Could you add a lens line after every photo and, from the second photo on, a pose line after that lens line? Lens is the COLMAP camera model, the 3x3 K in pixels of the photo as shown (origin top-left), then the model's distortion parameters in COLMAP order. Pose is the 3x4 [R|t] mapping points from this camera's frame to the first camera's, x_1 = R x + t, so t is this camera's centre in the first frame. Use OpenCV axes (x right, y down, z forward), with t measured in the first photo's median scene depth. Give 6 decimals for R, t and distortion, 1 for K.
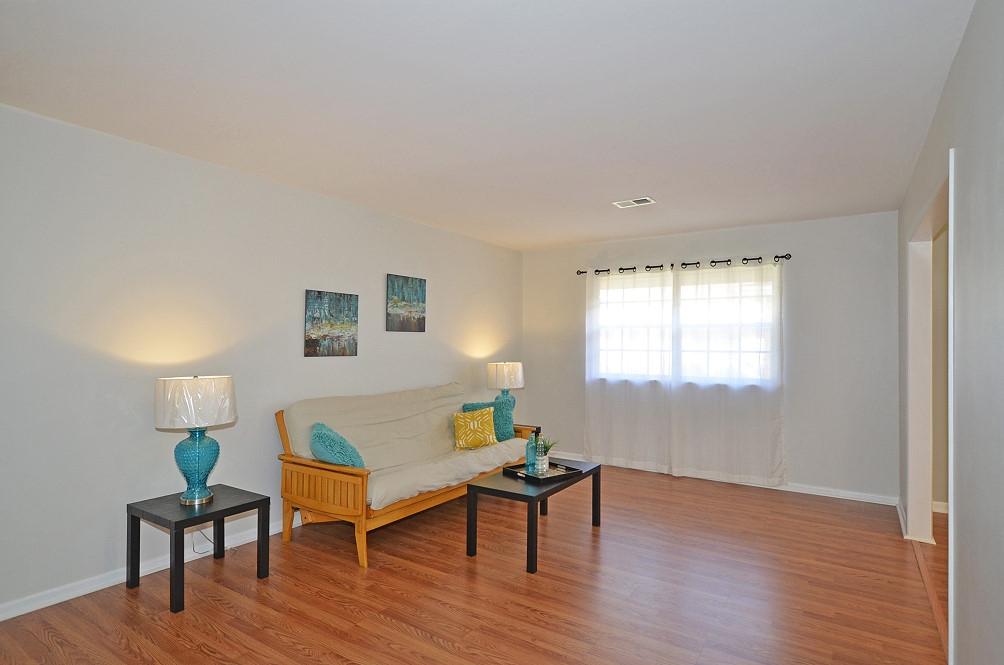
lens RADIAL K [[558.4, 0, 459.2], [0, 558.4, 323.3], [0, 0, 1]] dist [0.006212, -0.000873]
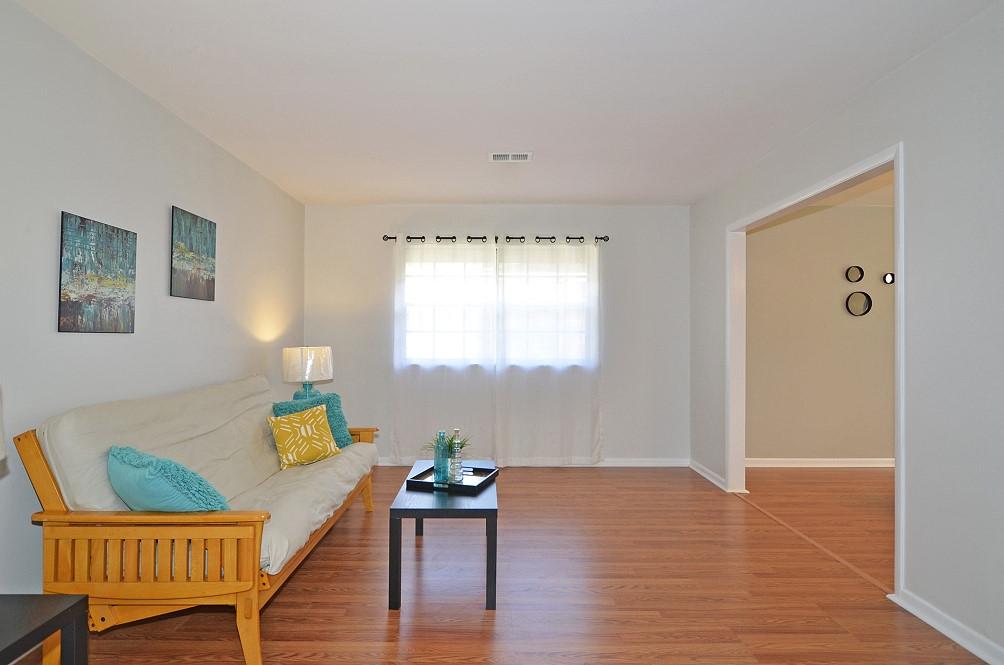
lens RADIAL K [[616.2, 0, 502.4], [0, 616.2, 322.0], [0, 0, 1]] dist [-0.008802, -0.000770]
pose [[0.803947, 0.012714, 0.594565, -0.235163], [-0.020399, 0.999773, 0.006204, 0.030789], [-0.594351, -0.017116, 0.804024, 0.206306]]
